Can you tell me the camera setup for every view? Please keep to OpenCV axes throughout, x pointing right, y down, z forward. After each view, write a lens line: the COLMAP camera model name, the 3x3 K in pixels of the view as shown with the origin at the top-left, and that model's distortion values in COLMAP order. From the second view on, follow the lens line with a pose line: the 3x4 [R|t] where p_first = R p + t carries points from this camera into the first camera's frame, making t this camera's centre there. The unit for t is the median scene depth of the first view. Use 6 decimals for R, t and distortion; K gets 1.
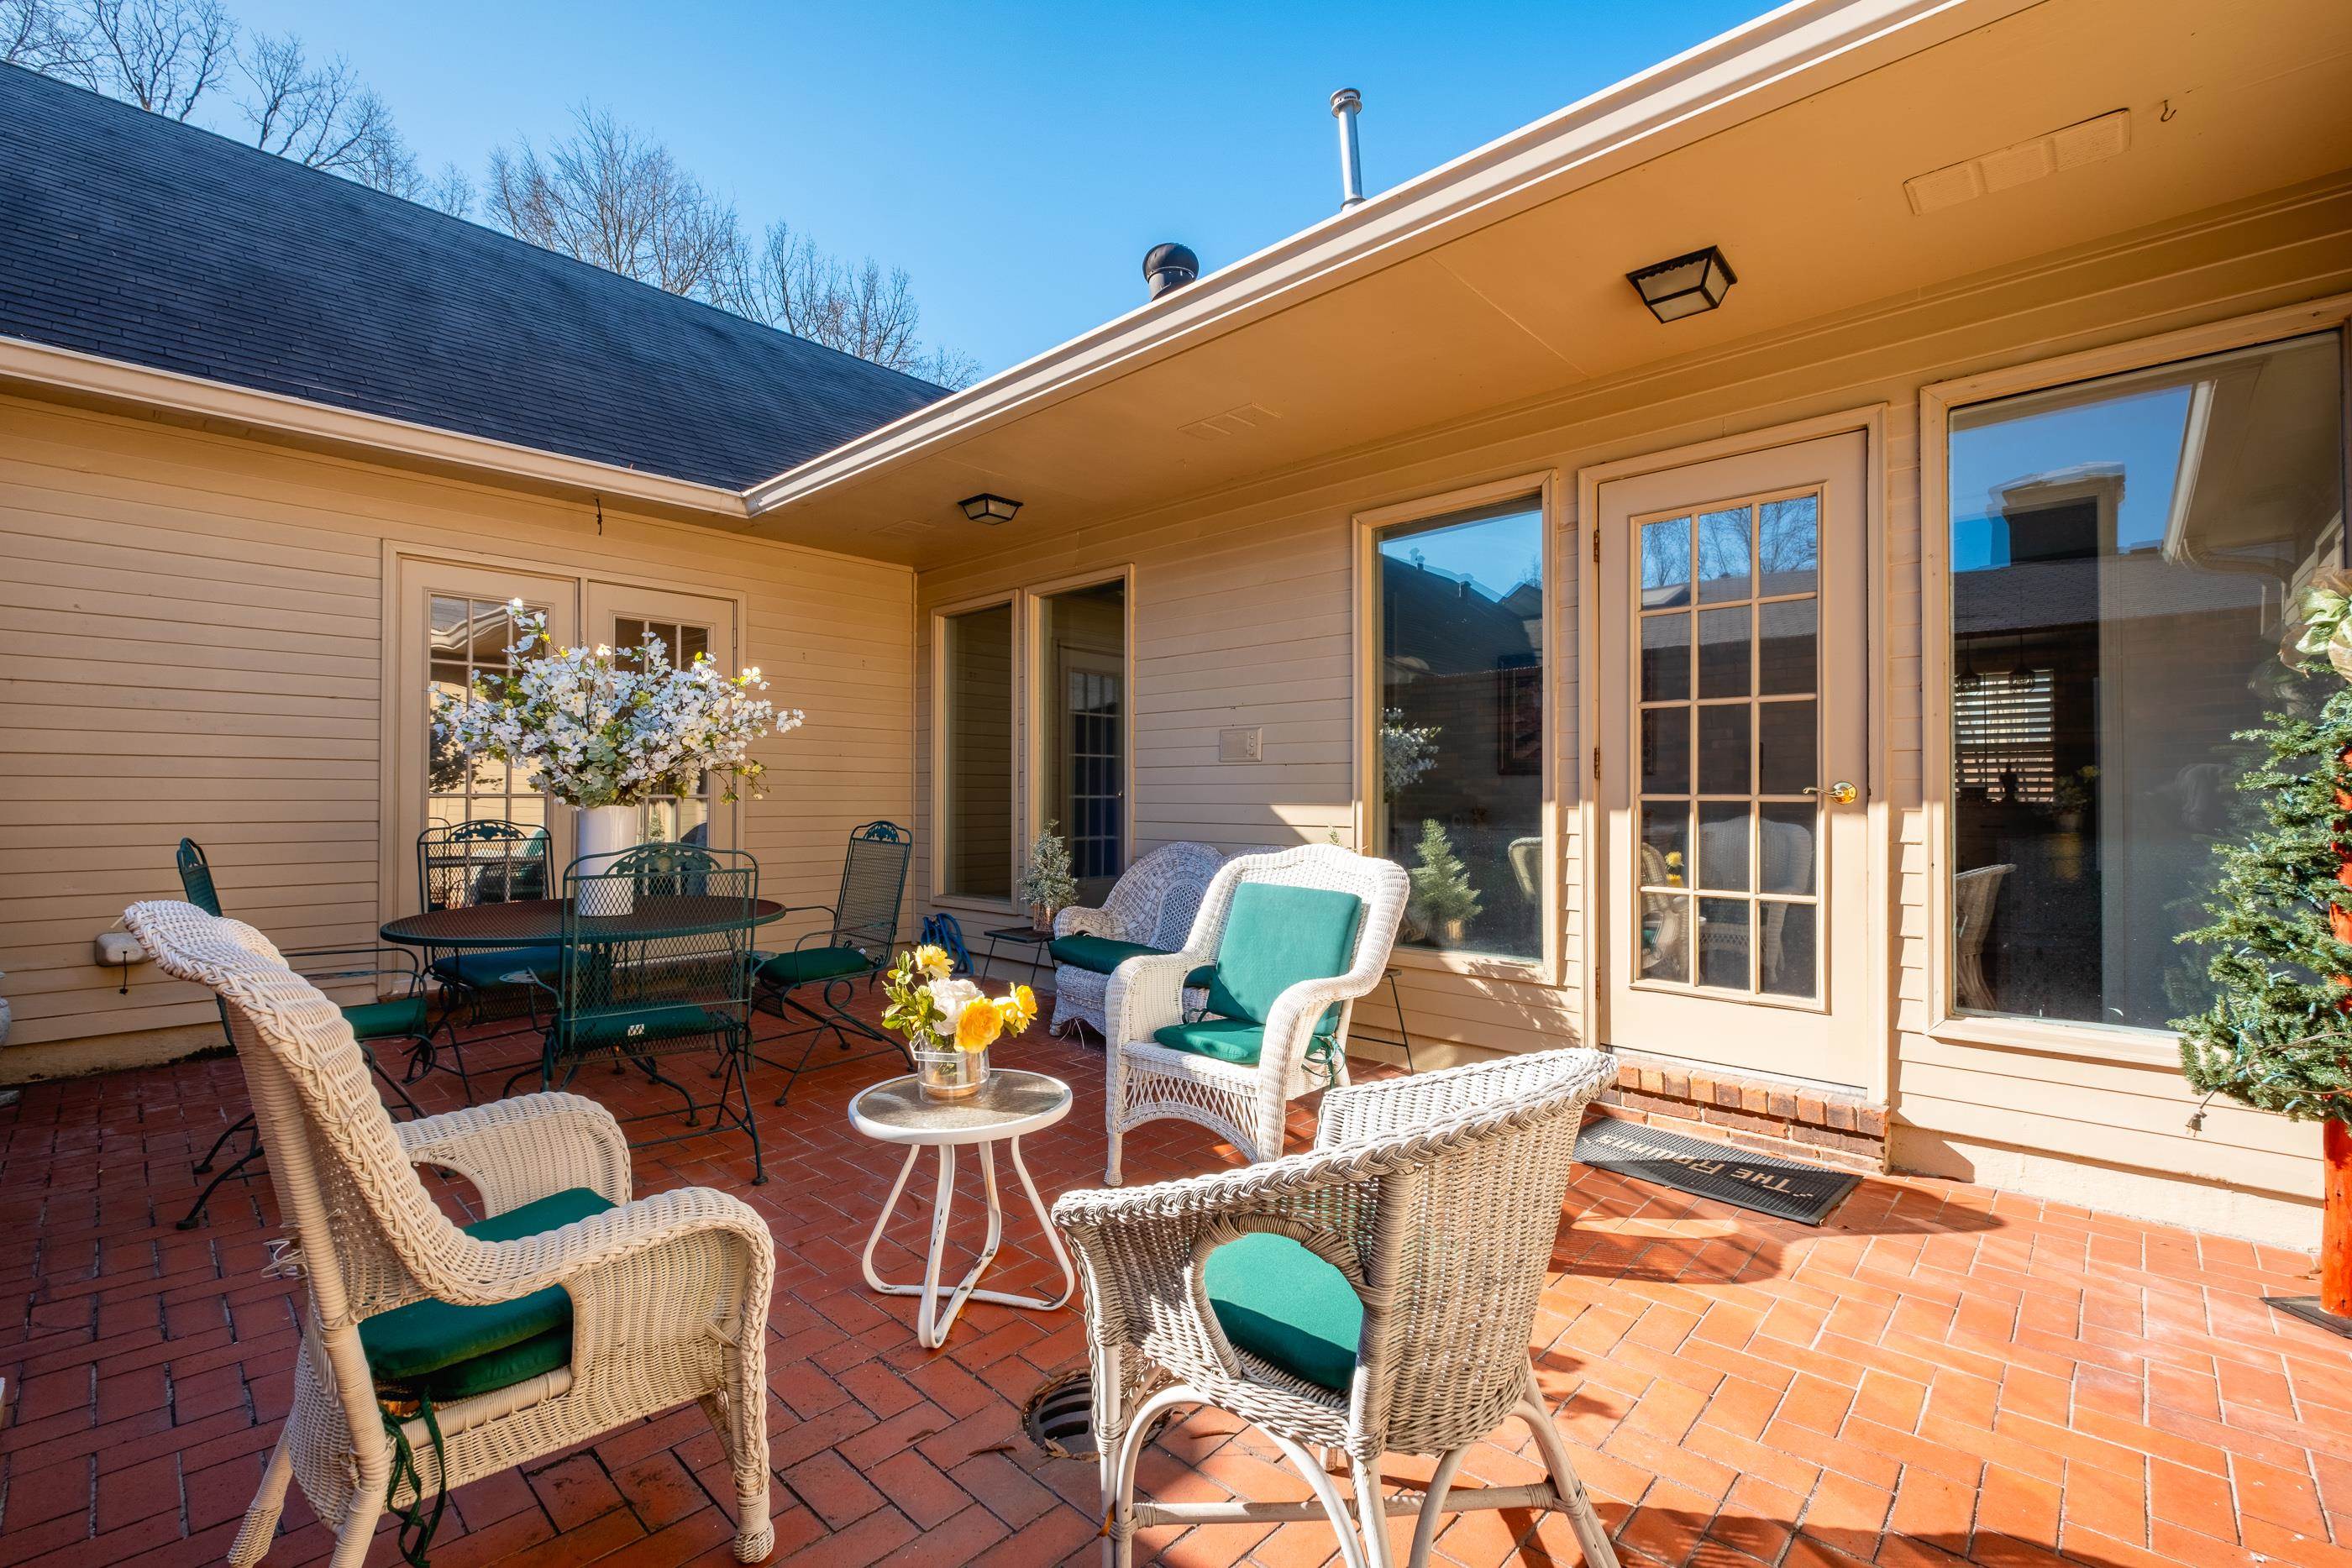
lens RADIAL K [[990.7, 0, 1154.2], [0, 990.7, 792.0], [0, 0, 1]] dist [0.001317, -0.000910]
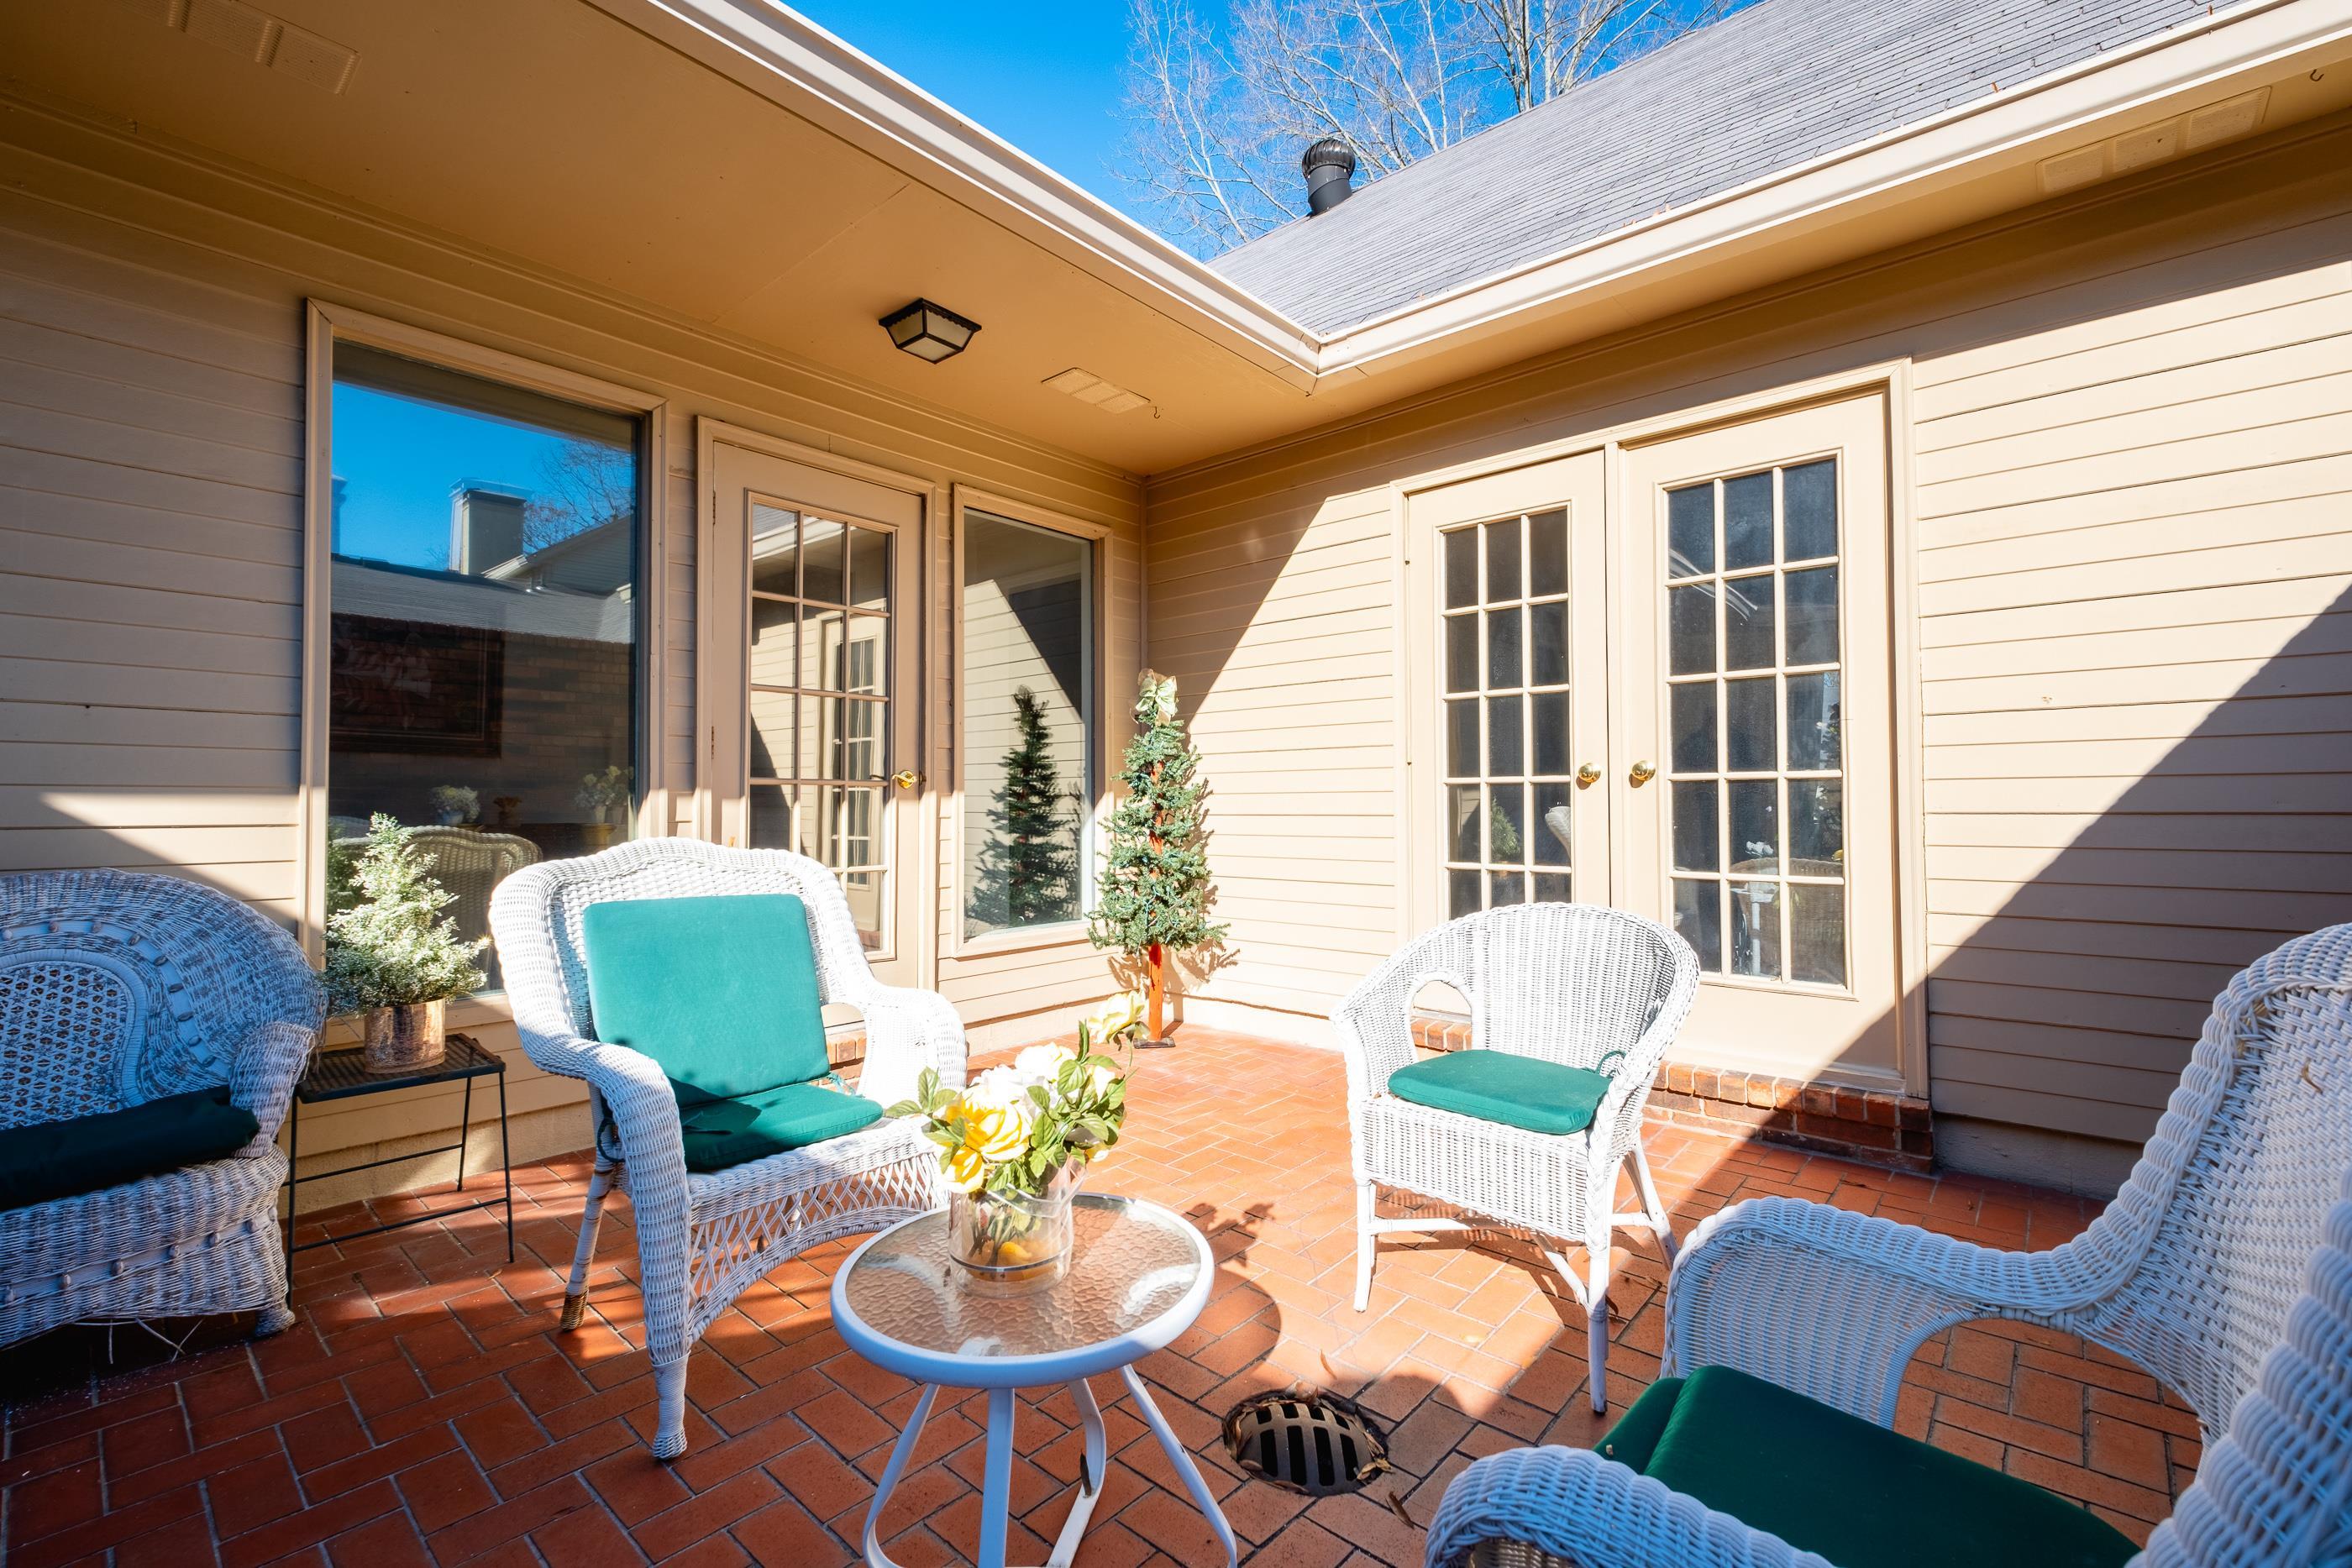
lens RADIAL K [[1009.1, 0, 1182.0], [0, 1009.1, 783.9], [0, 0, 1]] dist [0.000110, -0.000997]
pose [[-0.048398, 0.018728, 0.998653, -0.436028], [-0.004317, 0.999811, -0.018959, 0.020844], [-0.998819, -0.005229, -0.048308, 0.521996]]
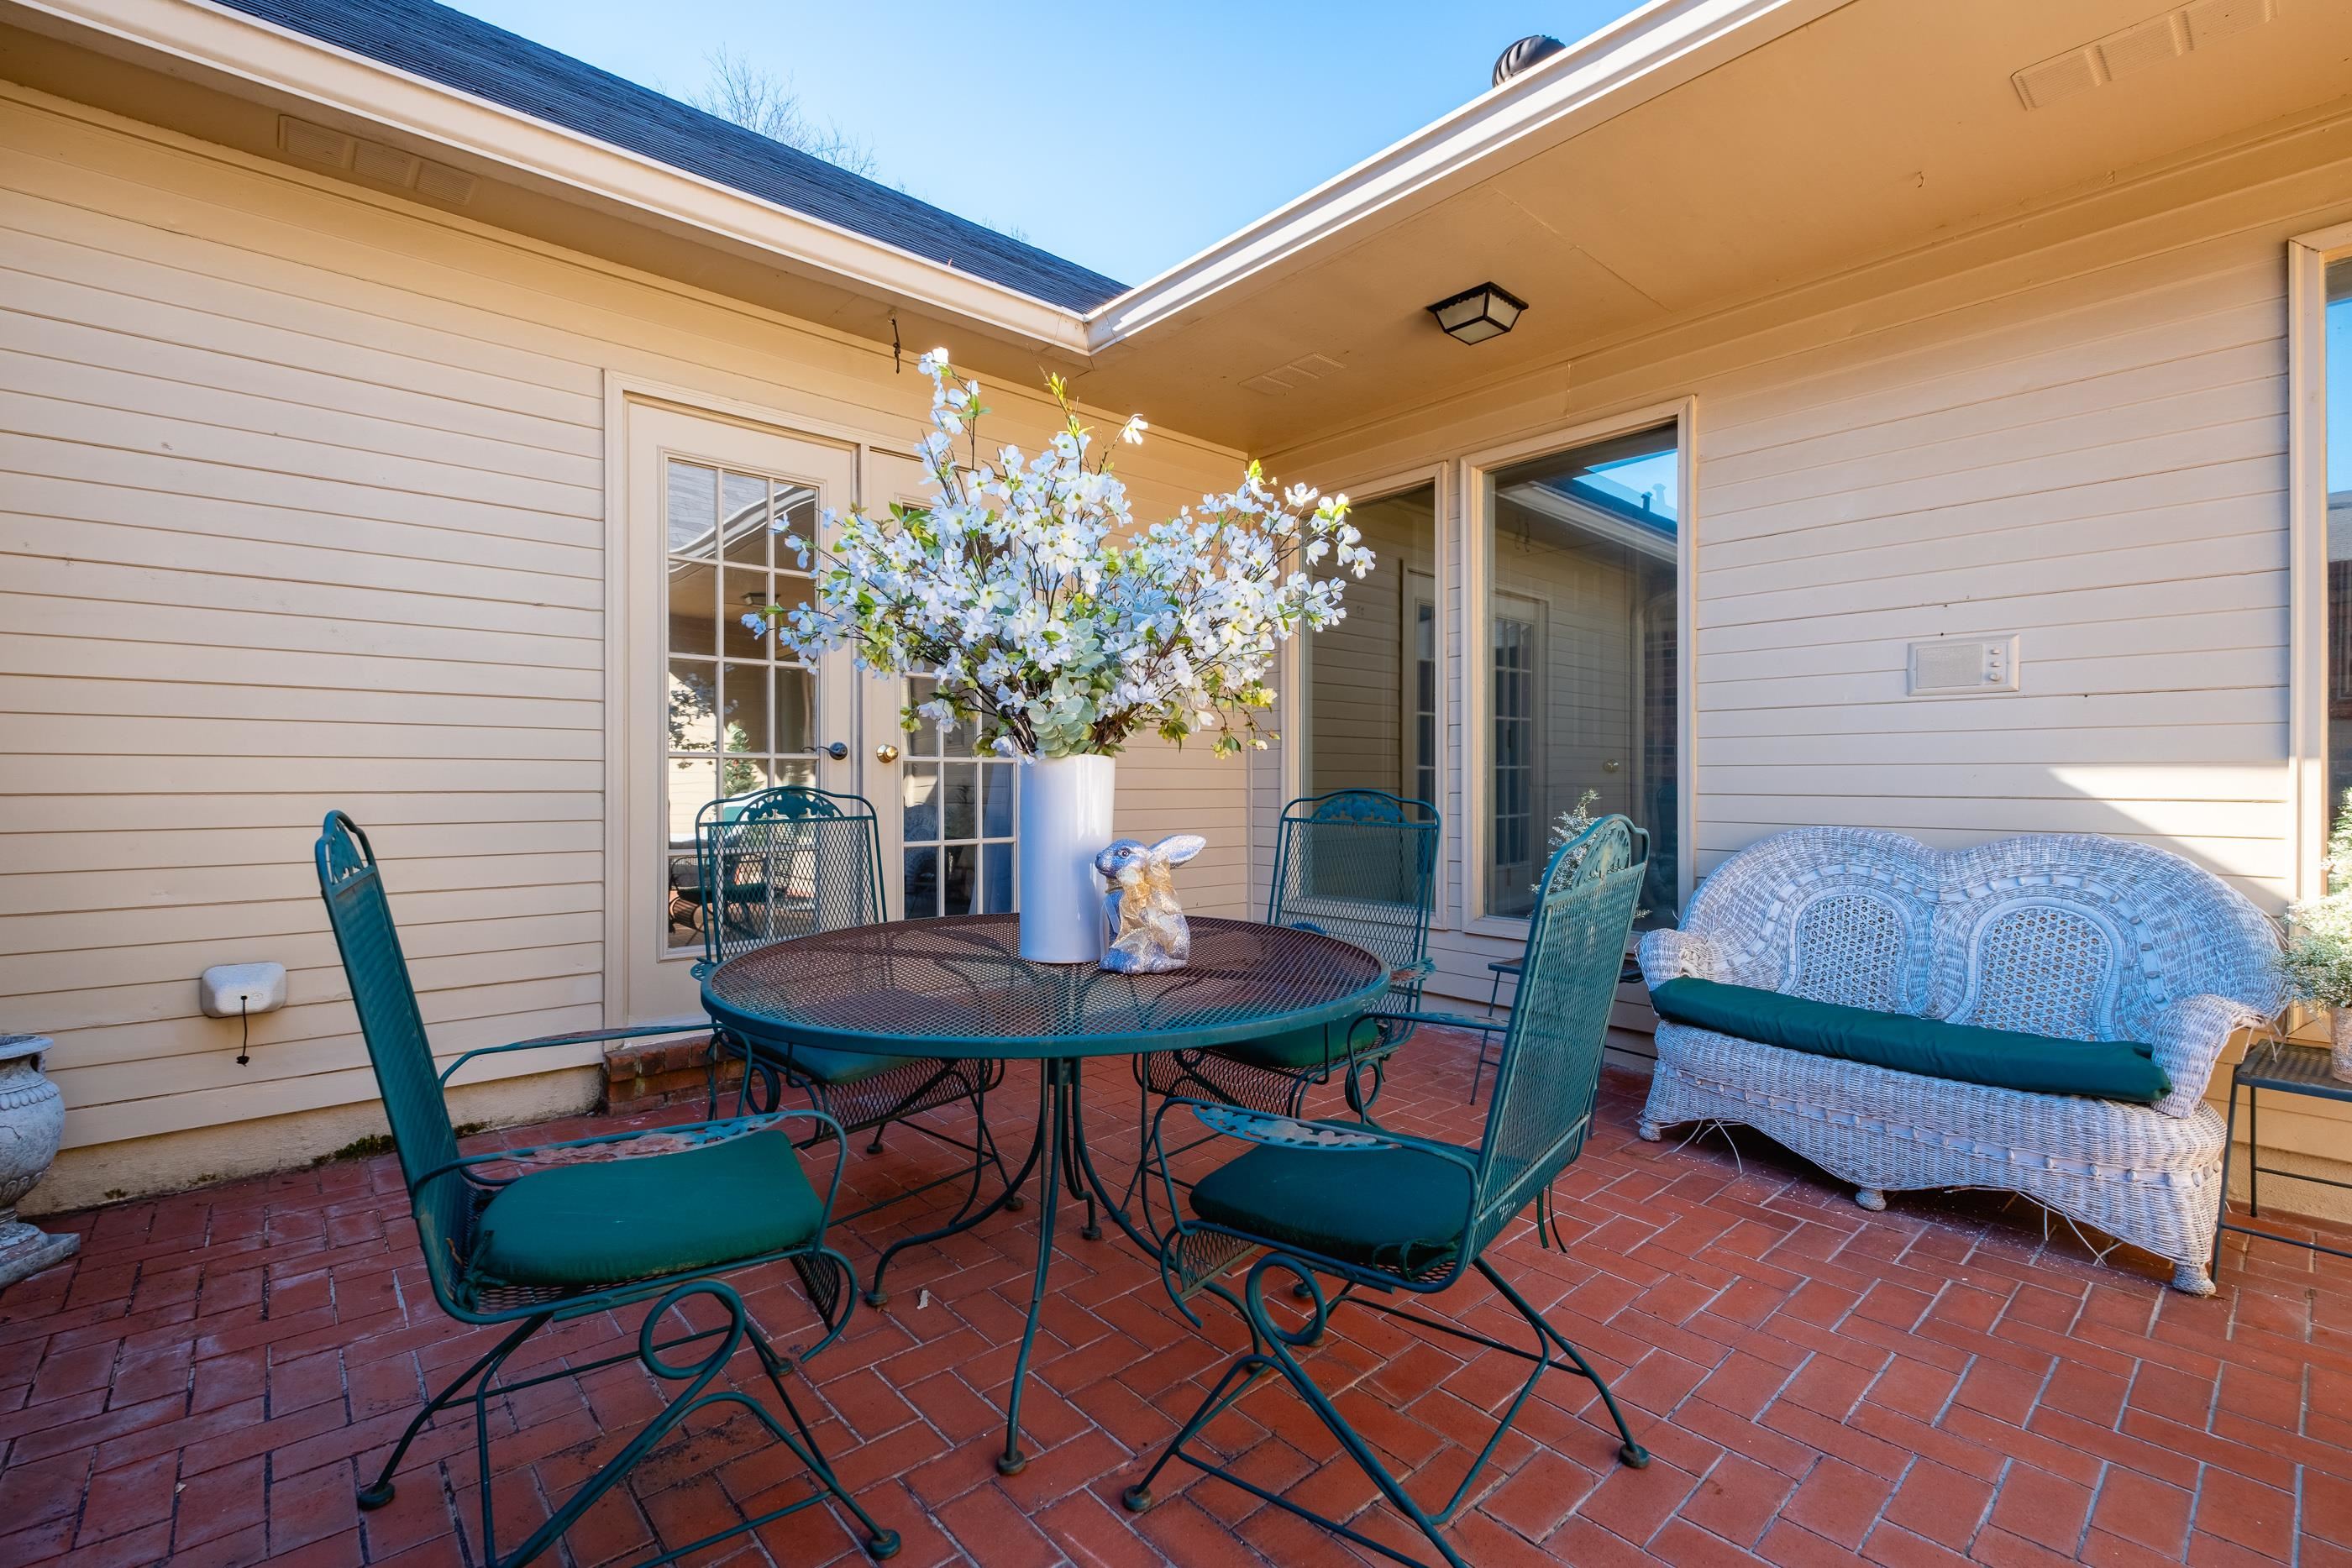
lens RADIAL K [[1009.1, 0, 1182.0], [0, 1009.1, 783.9], [0, 0, 1]] dist [0.000110, -0.000997]
pose [[0.996991, -0.000285, -0.077517, -0.383629], [0.001082, 0.999947, 0.010238, 0.020034], [0.077510, -0.010291, 0.996938, 0.396937]]
